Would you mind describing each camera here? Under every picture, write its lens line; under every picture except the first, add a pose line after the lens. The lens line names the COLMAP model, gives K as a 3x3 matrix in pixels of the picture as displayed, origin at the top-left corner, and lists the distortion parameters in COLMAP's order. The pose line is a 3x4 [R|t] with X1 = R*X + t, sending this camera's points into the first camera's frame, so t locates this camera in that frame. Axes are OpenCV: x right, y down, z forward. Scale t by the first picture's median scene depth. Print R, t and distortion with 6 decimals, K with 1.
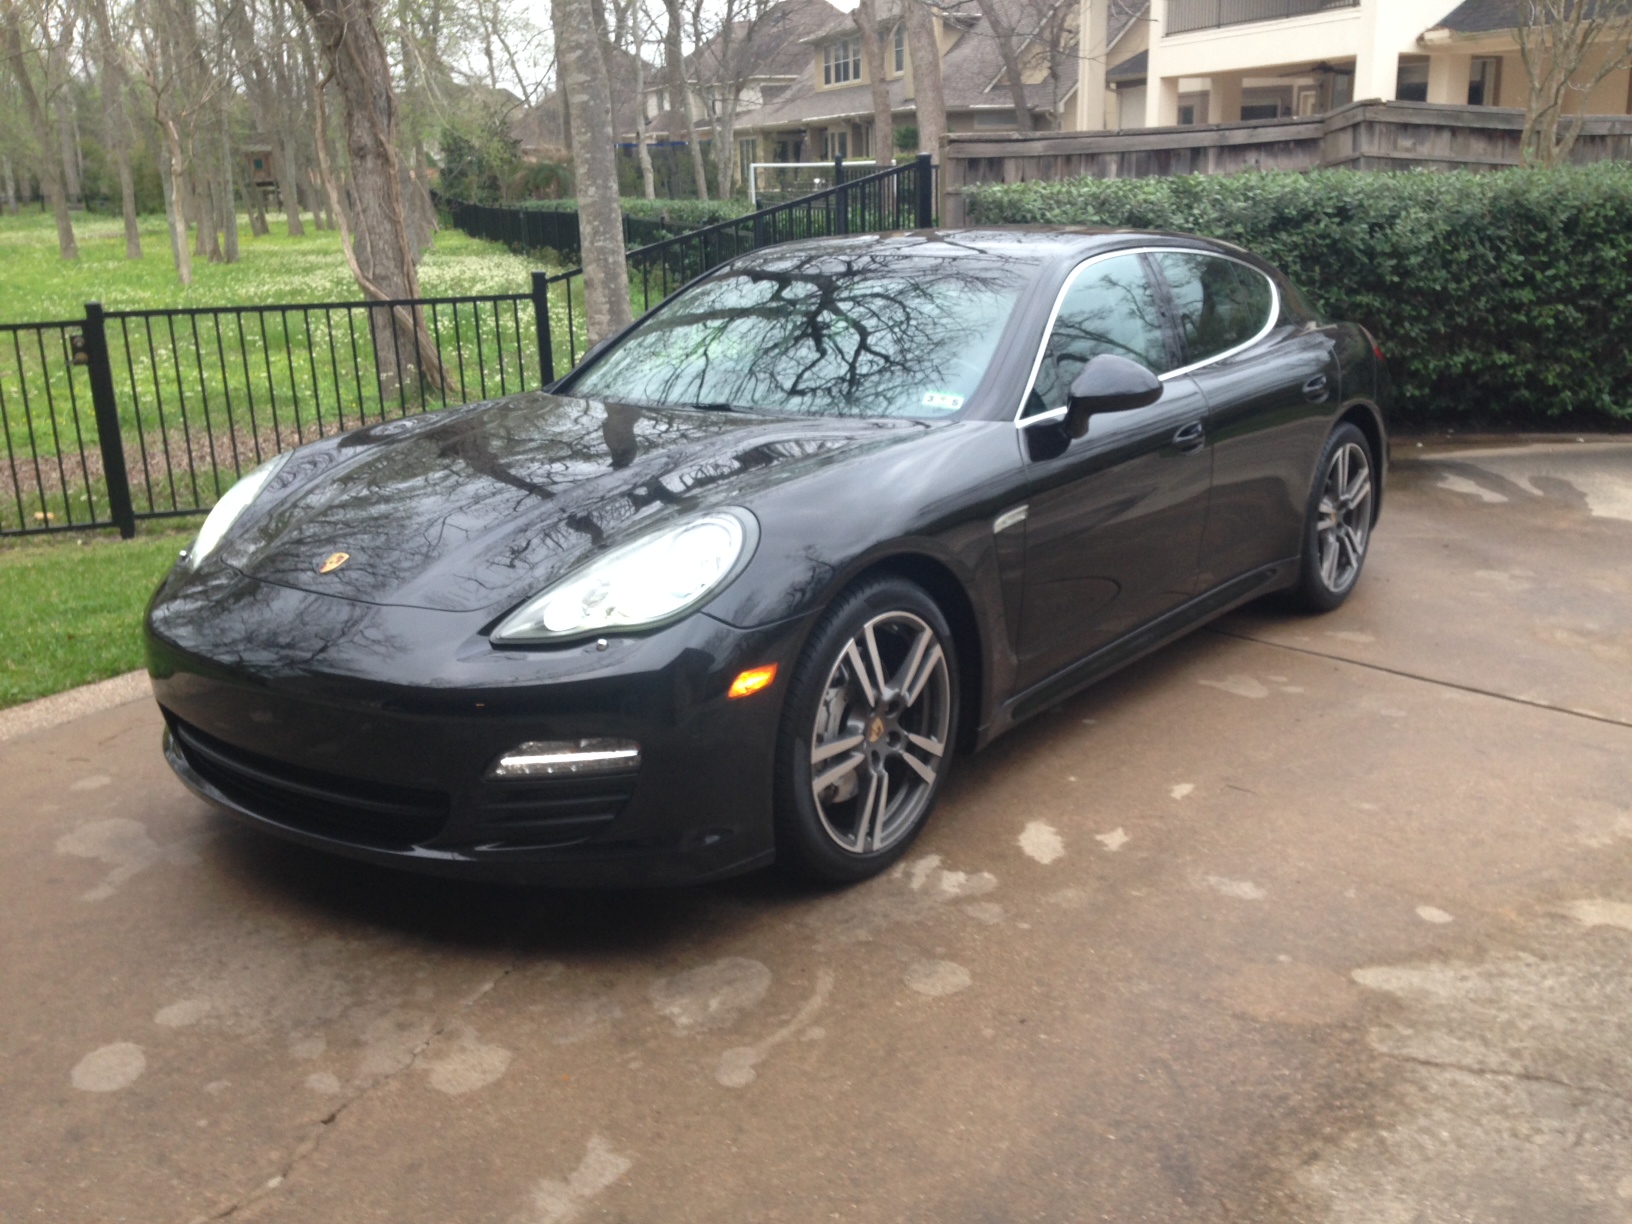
lens RADIAL K [[1468.9, 0, 819.0], [0, 1468.9, 623.9], [0, 0, 1]] dist [0.079005, -0.097222]
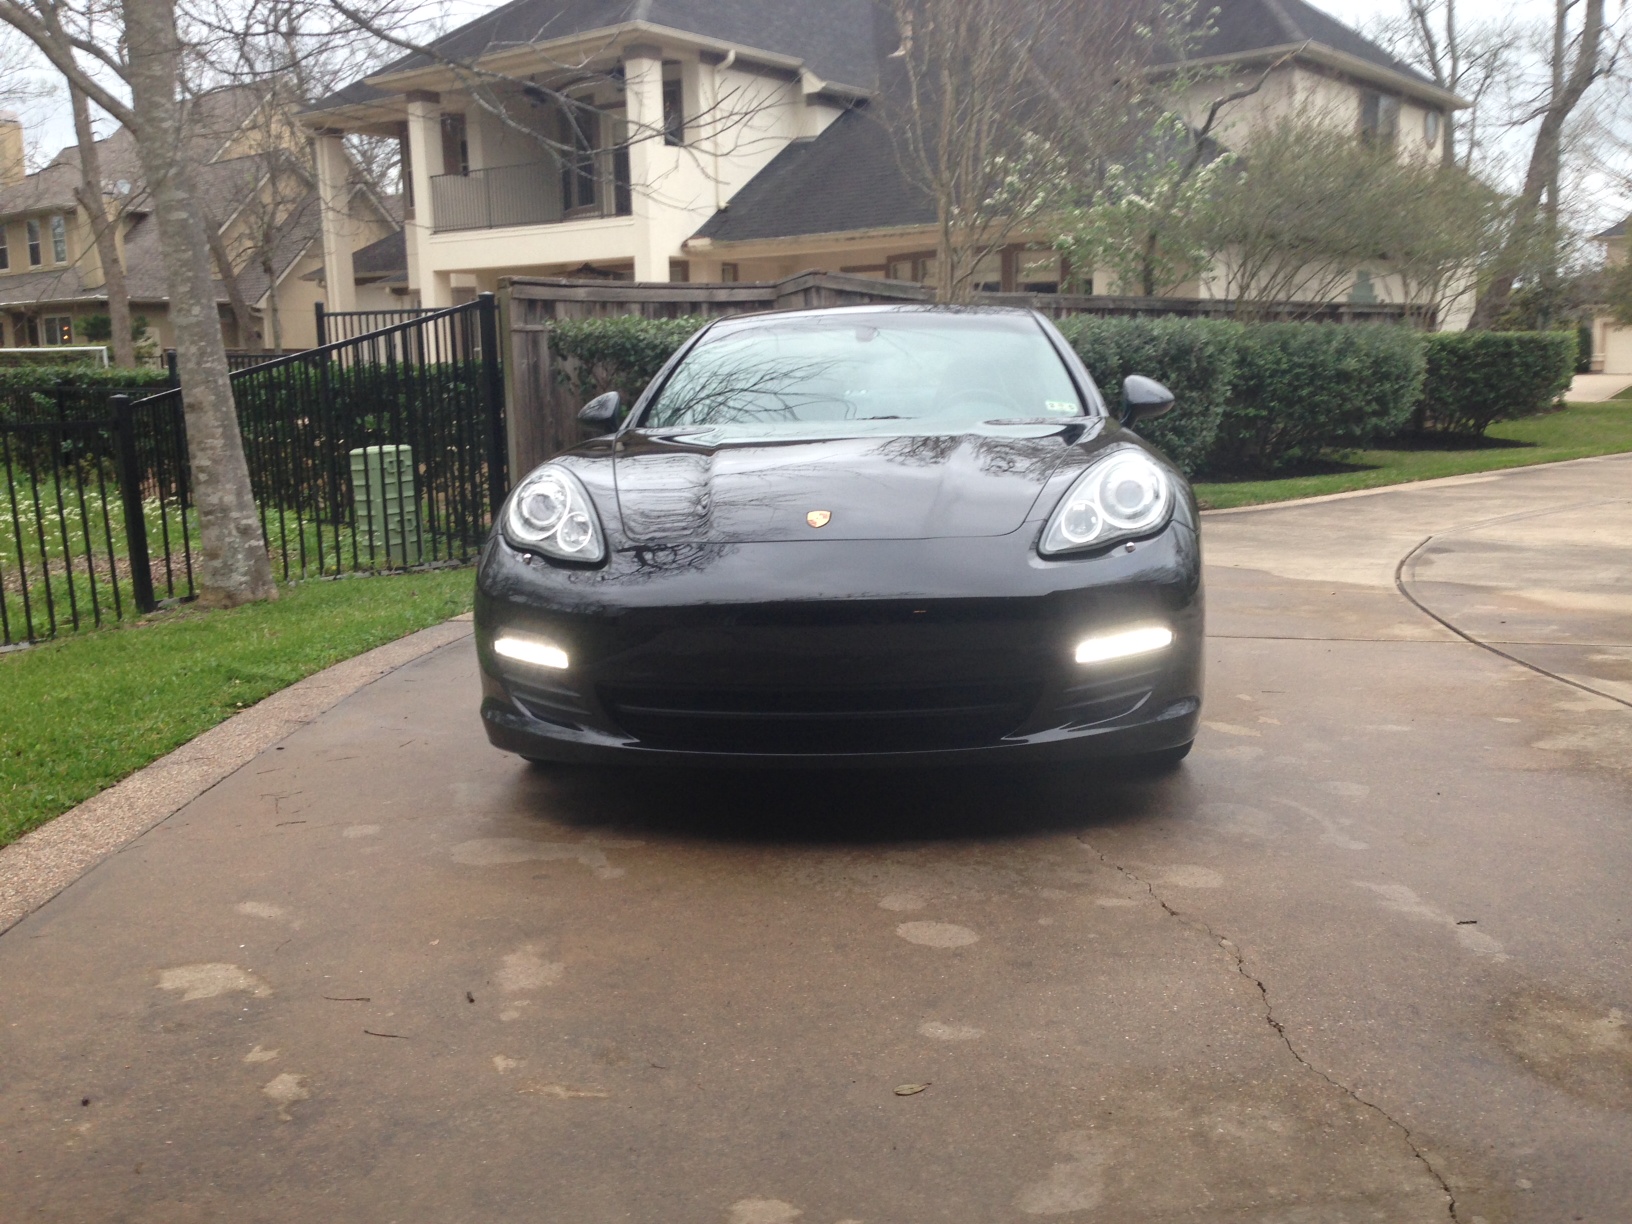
lens RADIAL K [[1468.9, 0, 803.5], [0, 1468.9, 621.8], [0, 0, 1]] dist [0.079005, -0.097222]
pose [[0.854304, -0.079789, 0.513613, -0.293671], [0.148326, 0.984483, -0.093775, 0.043616], [-0.498161, 0.156294, 0.852882, 0.028926]]
